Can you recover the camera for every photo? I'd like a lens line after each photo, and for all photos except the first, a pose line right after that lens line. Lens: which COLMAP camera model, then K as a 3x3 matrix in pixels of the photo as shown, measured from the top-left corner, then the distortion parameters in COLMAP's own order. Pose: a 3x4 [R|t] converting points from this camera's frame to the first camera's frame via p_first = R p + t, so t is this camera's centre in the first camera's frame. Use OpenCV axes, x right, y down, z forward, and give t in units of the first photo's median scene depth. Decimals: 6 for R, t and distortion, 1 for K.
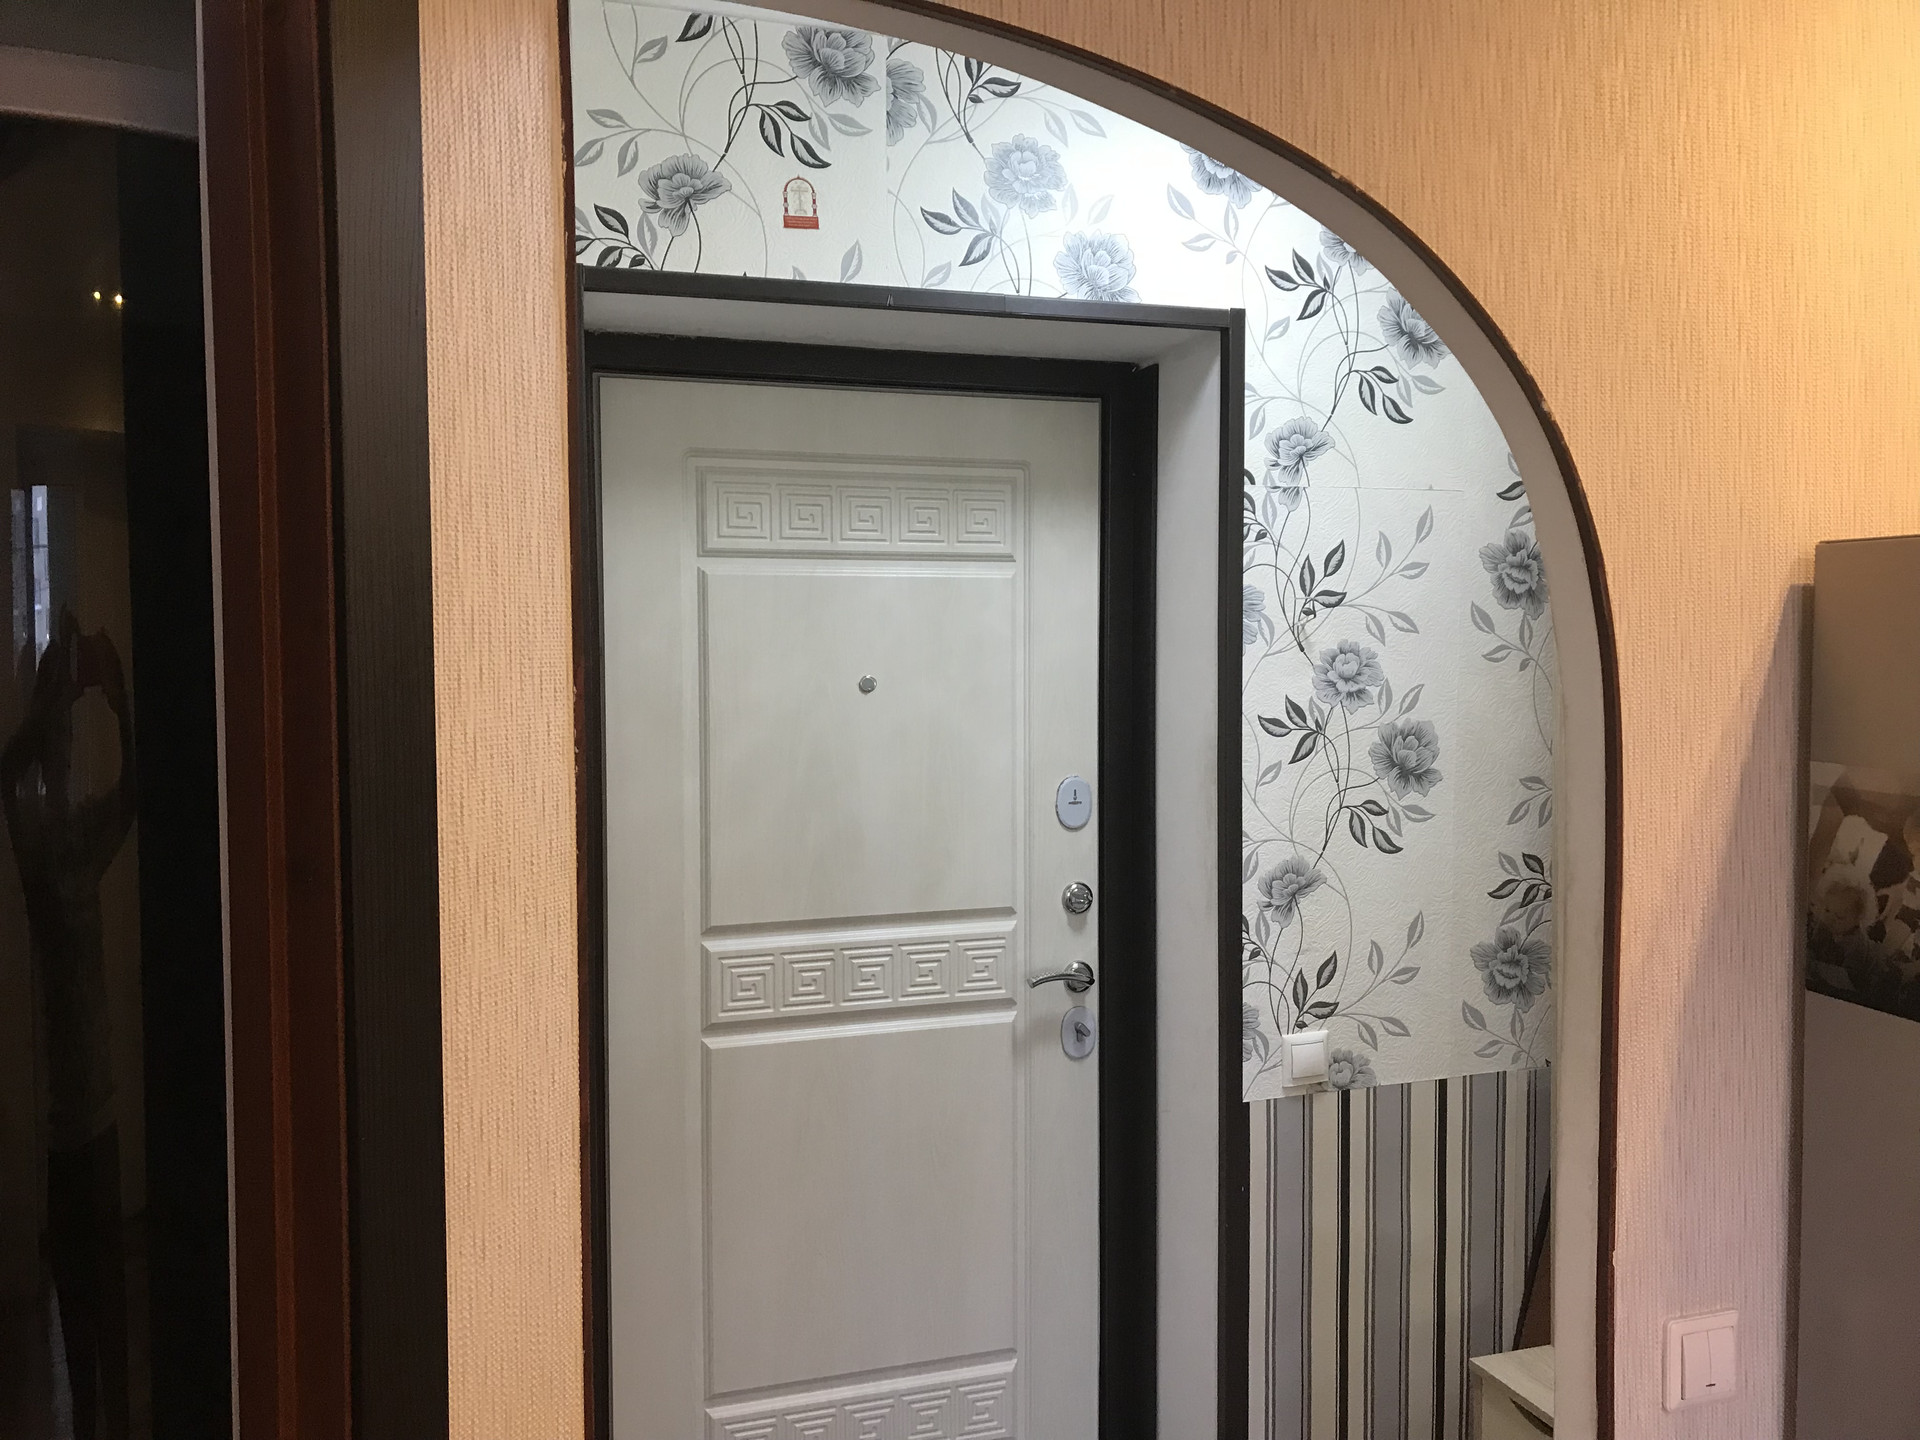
lens RADIAL K [[1542.3, 0, 955.1], [0, 1542.3, 709.2], [0, 0, 1]] dist [0.016822, -0.035175]
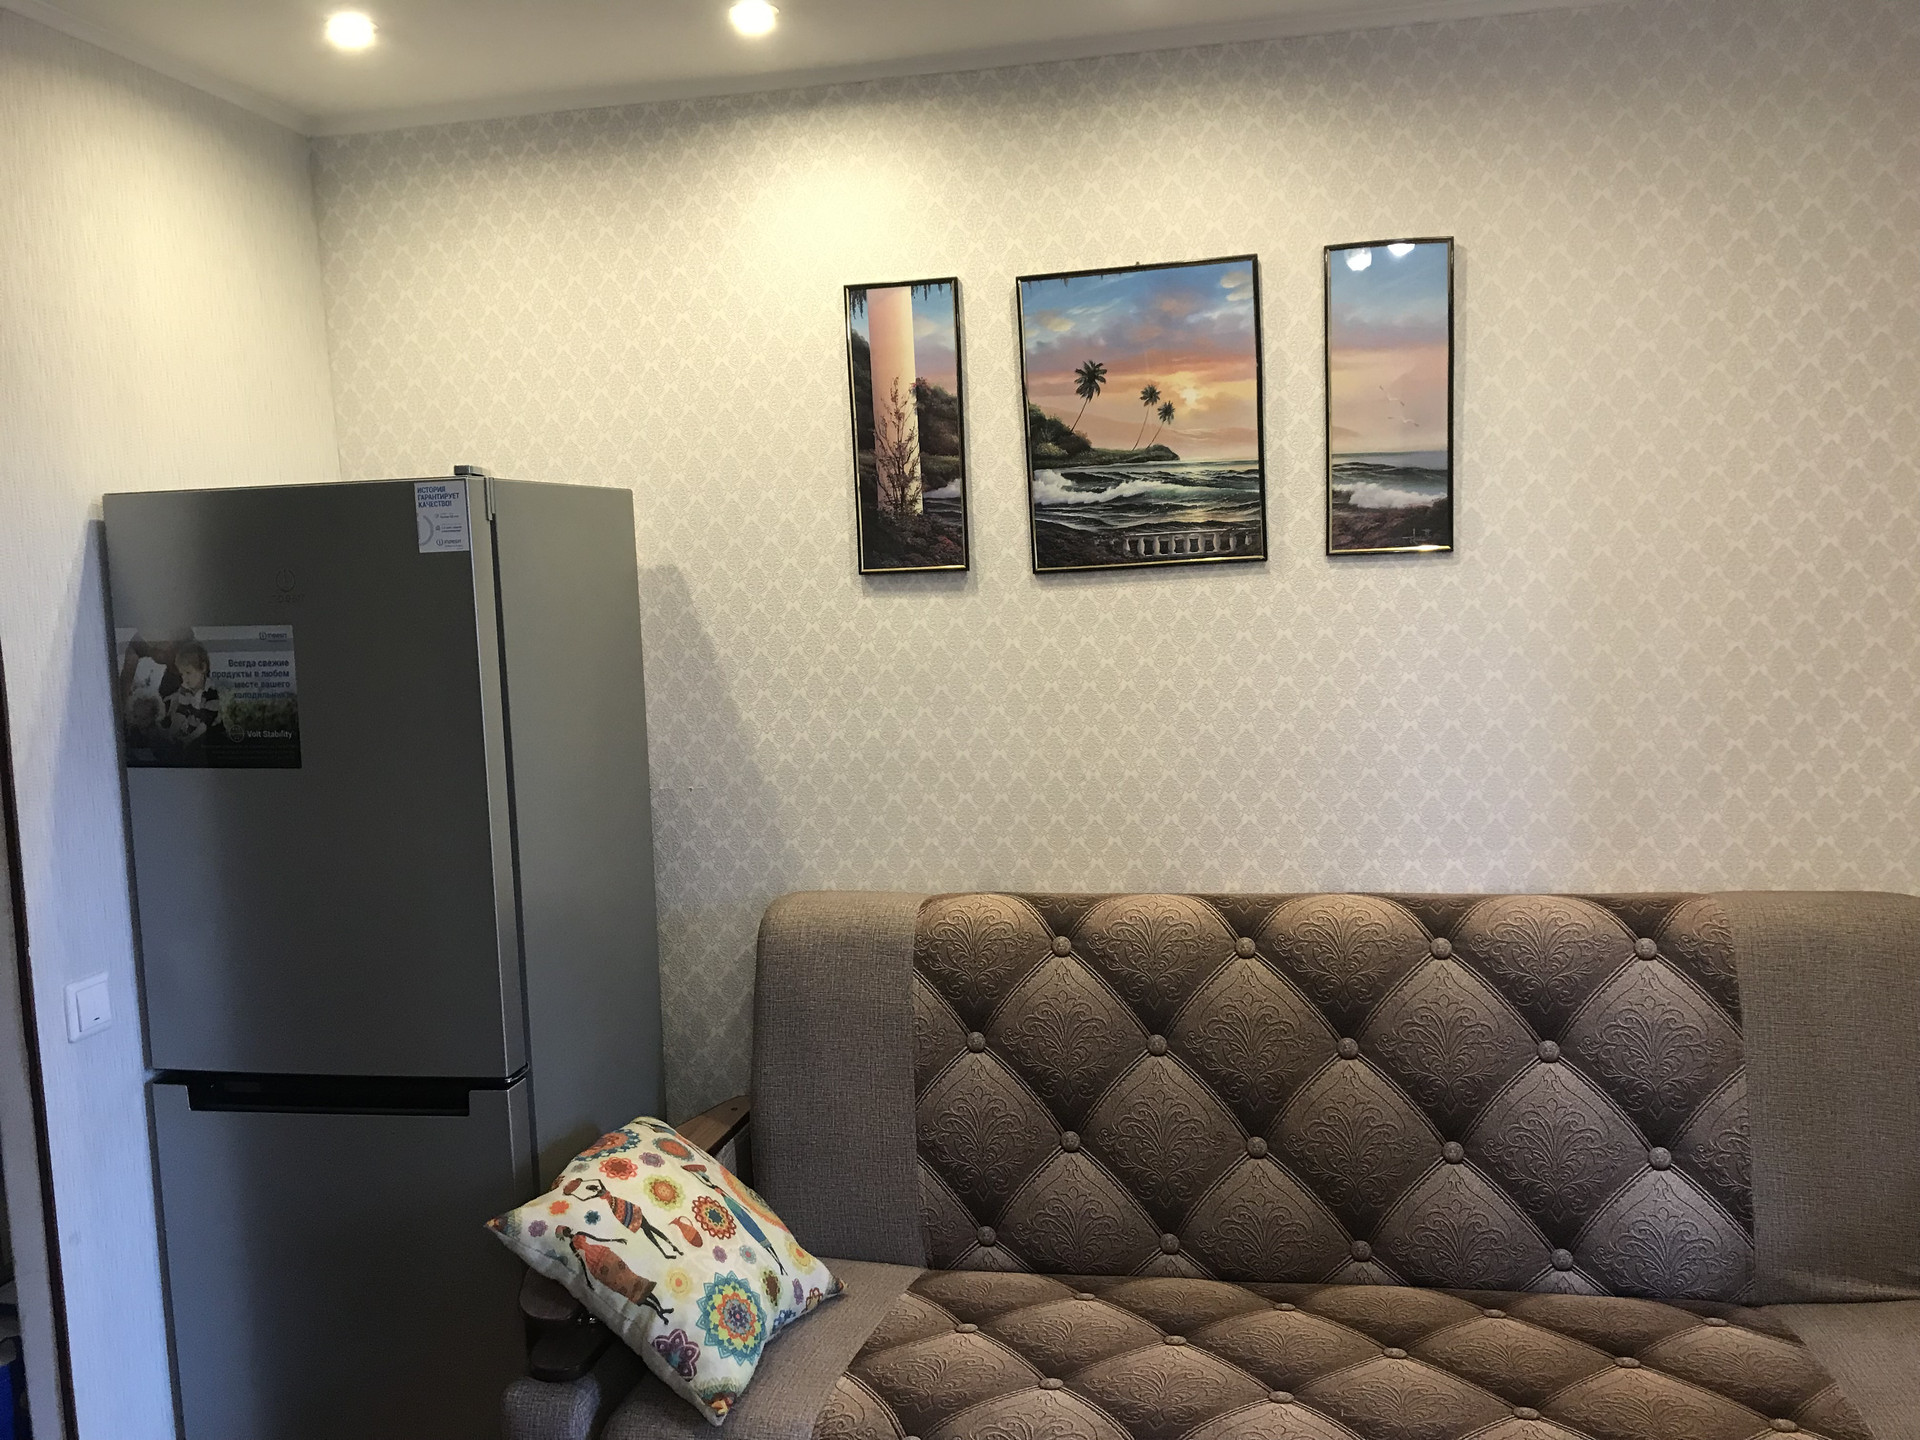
lens RADIAL K [[1542.3, 0, 950.8], [0, 1542.3, 714.9], [0, 0, 1]] dist [0.016822, -0.035175]
pose [[0.499164, -0.099703, 0.860752, -0.426285], [0.063753, 0.994892, 0.078269, 0.053849], [-0.864159, 0.015807, 0.502971, -0.591940]]
